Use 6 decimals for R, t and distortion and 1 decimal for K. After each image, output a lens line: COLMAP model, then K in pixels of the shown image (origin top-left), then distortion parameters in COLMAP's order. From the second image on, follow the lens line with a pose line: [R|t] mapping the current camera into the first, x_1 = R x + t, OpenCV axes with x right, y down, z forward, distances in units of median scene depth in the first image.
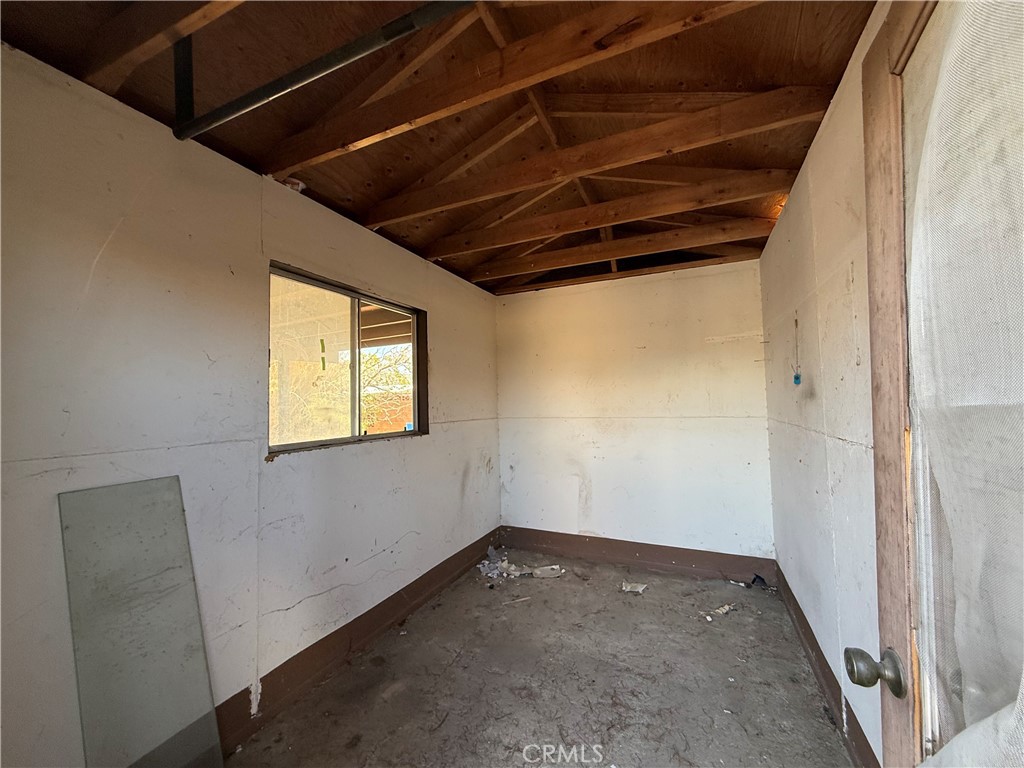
lens RADIAL K [[409.8, 0, 511.4], [0, 409.8, 384.7], [0, 0, 1]] dist [0.001593, -0.000017]
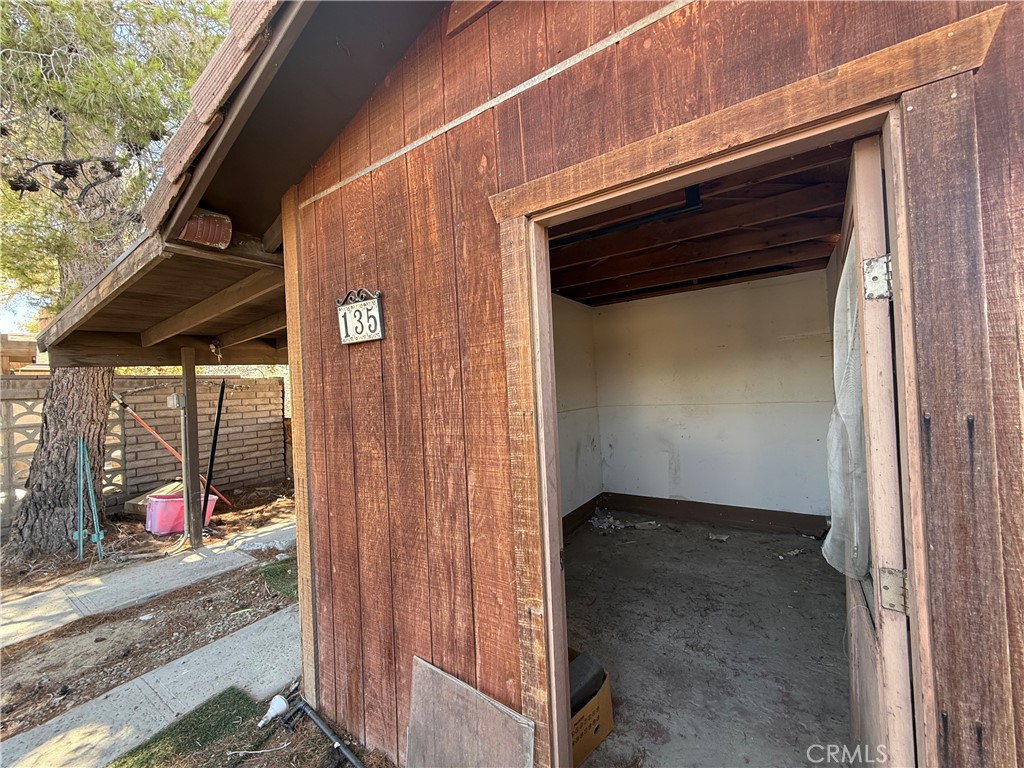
lens RADIAL K [[409.8, 0, 511.6], [0, 409.8, 384.3], [0, 0, 1]] dist [0.001593, -0.000017]
pose [[0.986452, -0.033235, -0.160649, -0.110640], [0.039544, 0.998561, 0.036230, -0.050040], [0.159214, -0.042091, 0.986346, -0.324366]]
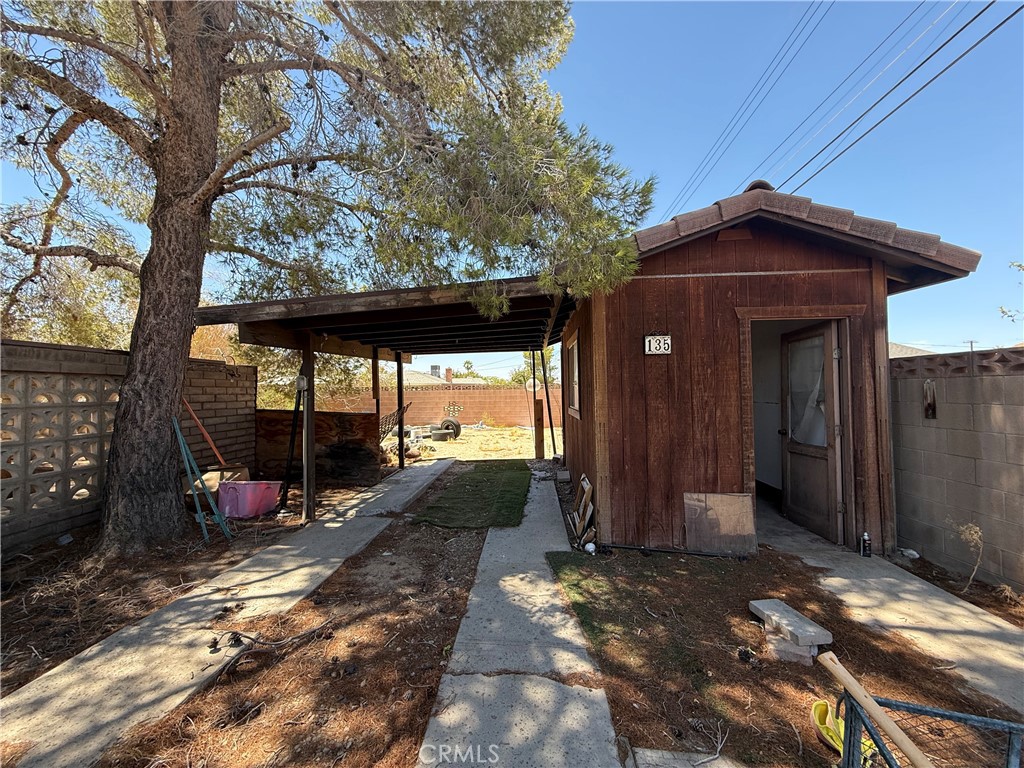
lens RADIAL K [[409.8, 0, 511.0], [0, 409.8, 384.2], [0, 0, 1]] dist [0.001593, -0.000017]
pose [[0.929884, 0.009673, 0.367725, -3.570113], [-0.015972, 0.999773, 0.014091, 0.049525], [-0.367505, -0.018976, 0.929828, -1.673112]]
